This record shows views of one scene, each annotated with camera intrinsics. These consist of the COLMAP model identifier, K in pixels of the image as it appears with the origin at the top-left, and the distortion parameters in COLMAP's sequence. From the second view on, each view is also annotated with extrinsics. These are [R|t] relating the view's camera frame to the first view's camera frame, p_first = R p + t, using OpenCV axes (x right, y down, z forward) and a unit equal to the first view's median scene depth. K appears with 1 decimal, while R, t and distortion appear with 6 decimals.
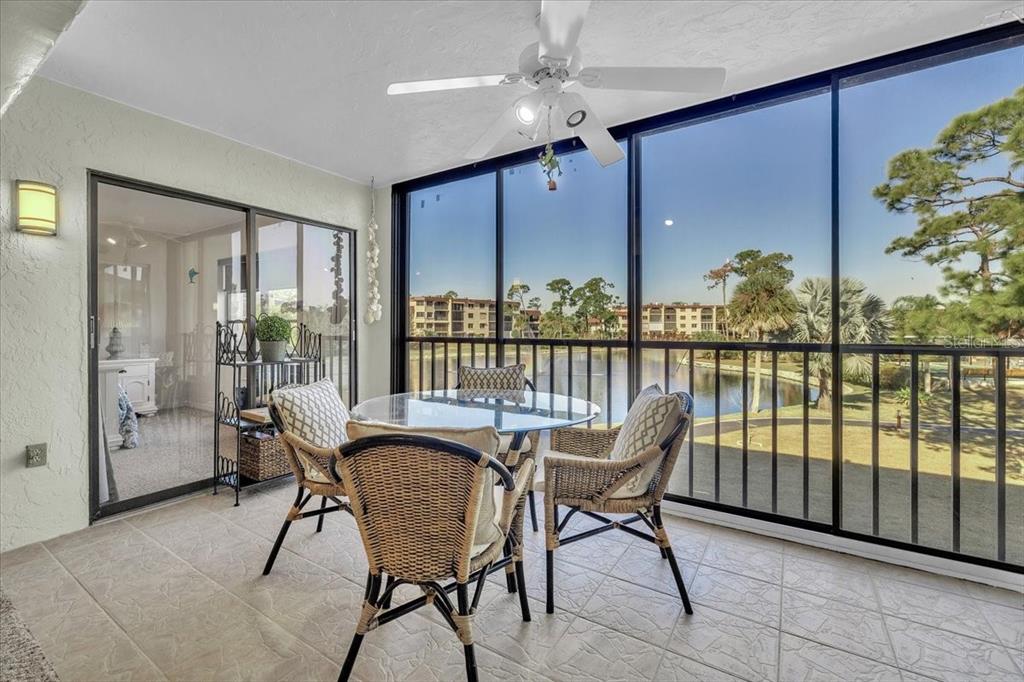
lens RADIAL K [[435.9, 0, 504.7], [0, 435.9, 326.5], [0, 0, 1]] dist [0.000001, -0.000337]
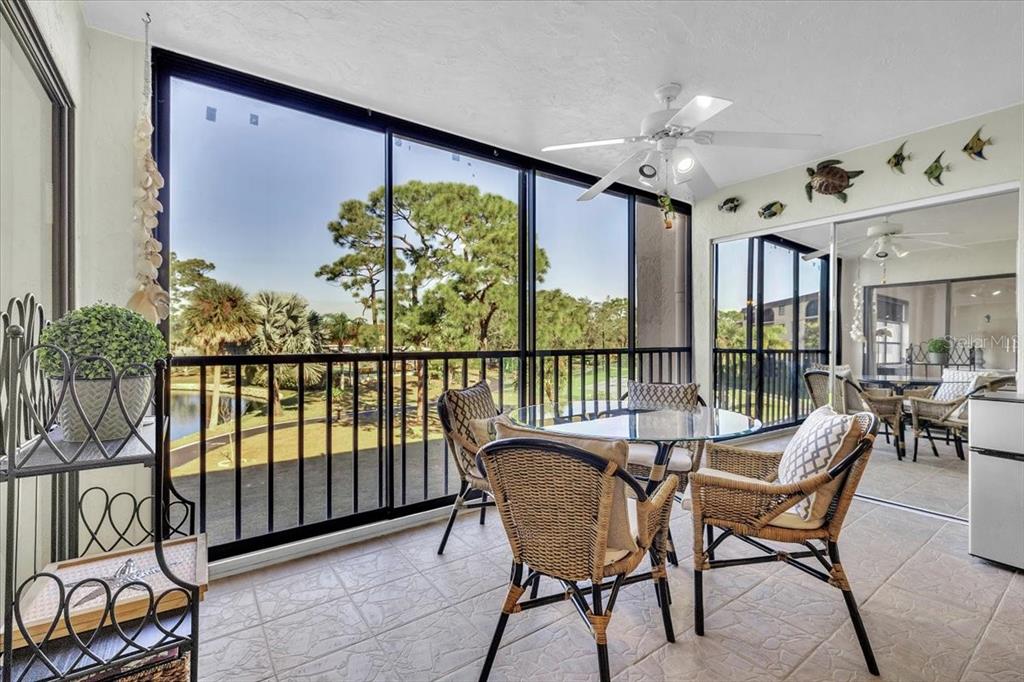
lens RADIAL K [[450.0, 0, 507.2], [0, 450.0, 338.6], [0, 0, 1]] dist [0.002683, -0.000019]
pose [[0.363289, 0.000479, 0.931676, -0.097835], [-0.002606, 0.999996, 0.000502, 0.000677], [-0.931673, -0.002610, 0.363289, 0.073237]]
